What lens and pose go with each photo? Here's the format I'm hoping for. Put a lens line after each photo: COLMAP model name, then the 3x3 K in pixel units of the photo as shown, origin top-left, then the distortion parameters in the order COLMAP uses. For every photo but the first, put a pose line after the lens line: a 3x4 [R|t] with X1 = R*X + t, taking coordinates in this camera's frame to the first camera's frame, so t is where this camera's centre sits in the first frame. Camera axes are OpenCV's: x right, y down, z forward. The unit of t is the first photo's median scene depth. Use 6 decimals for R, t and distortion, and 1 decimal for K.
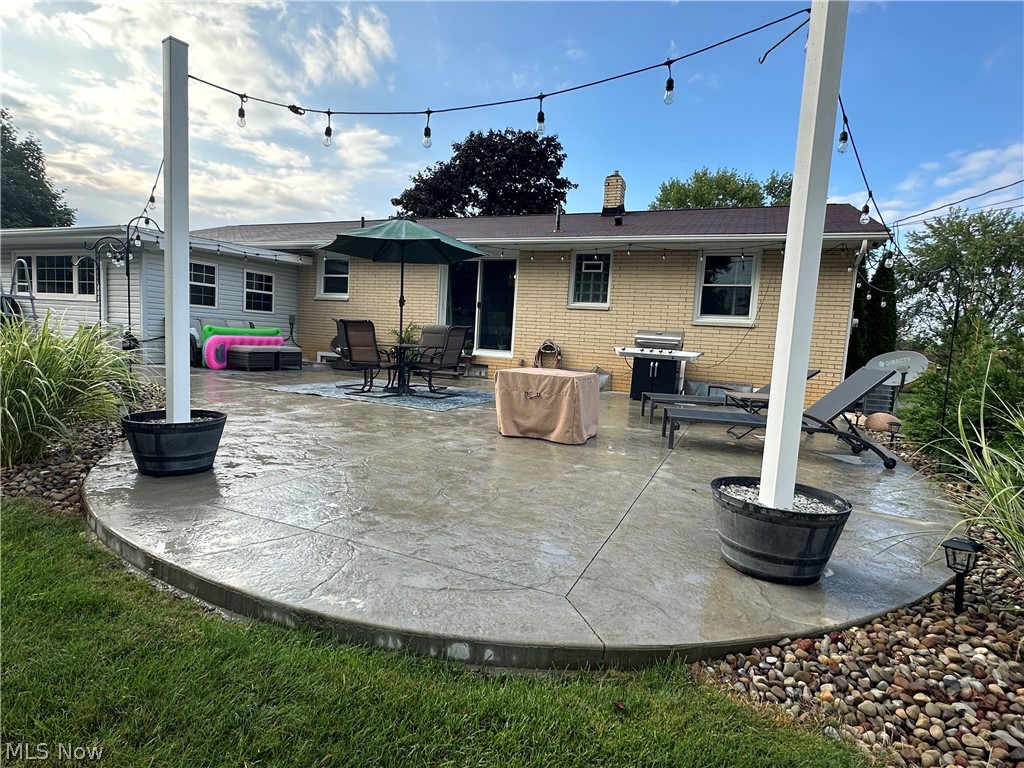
lens RADIAL K [[547.3, 0, 512.0], [0, 547.3, 384.0], [0, 0, 1]] dist [-0.003531, -0.001039]
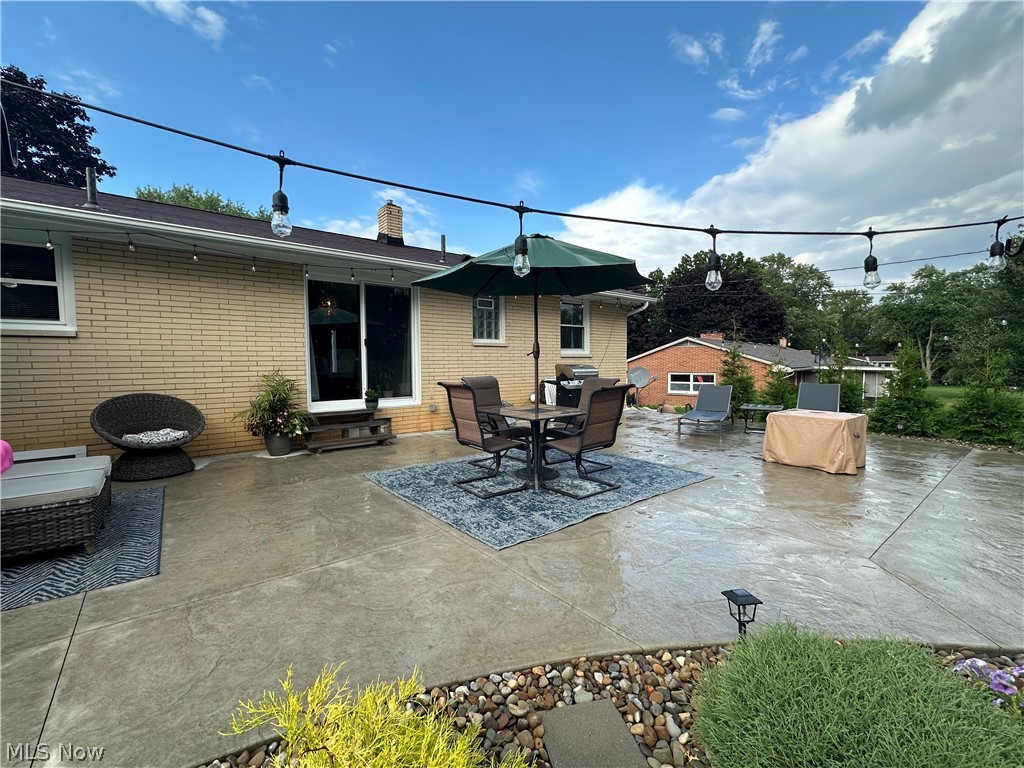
lens RADIAL K [[431.3, 0, 512.0], [0, 431.3, 384.0], [0, 0, 1]] dist [-0.001465, -0.000323]
pose [[0.457787, -0.110395, 0.882181, -0.506890], [0.103765, 0.992114, 0.070305, -0.107291], [-0.882986, 0.059355, 0.465632, 0.536618]]
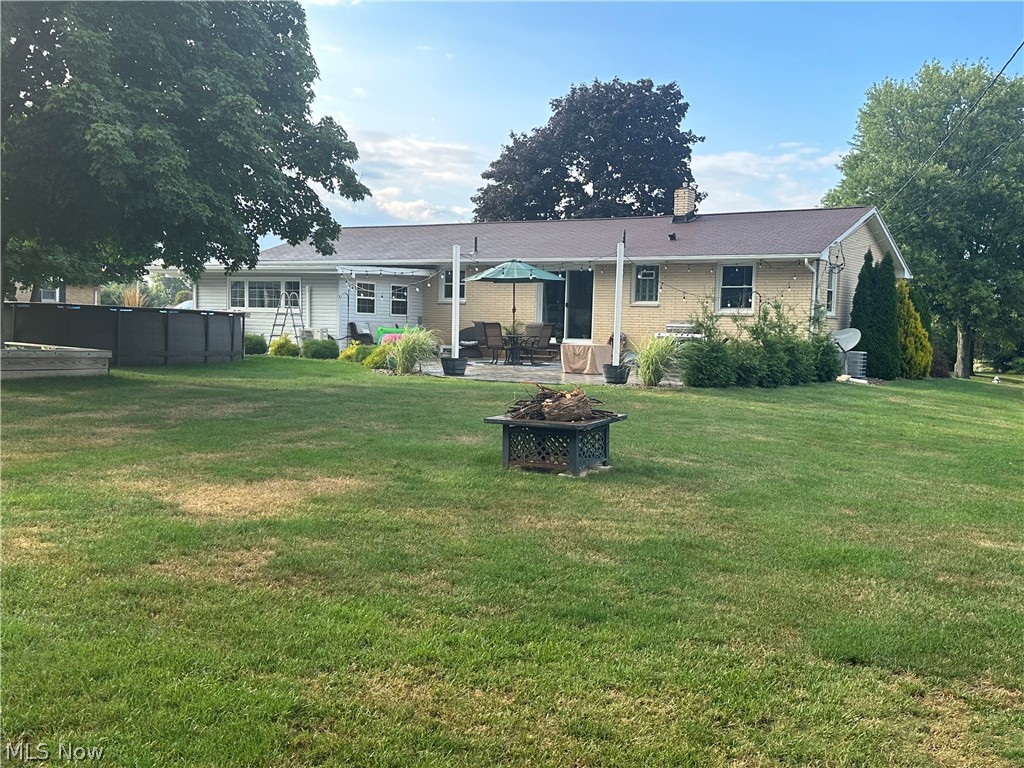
lens RADIAL K [[1052.0, 0, 512.0], [0, 1052.0, 384.0], [0, 0, 1]] dist [0.136334, -0.000307]
pose [[0.986459, -0.024275, -0.162199, 0.213478], [0.018893, 0.999221, -0.034641, 0.129197], [0.162914, 0.031107, 0.986150, -1.499498]]
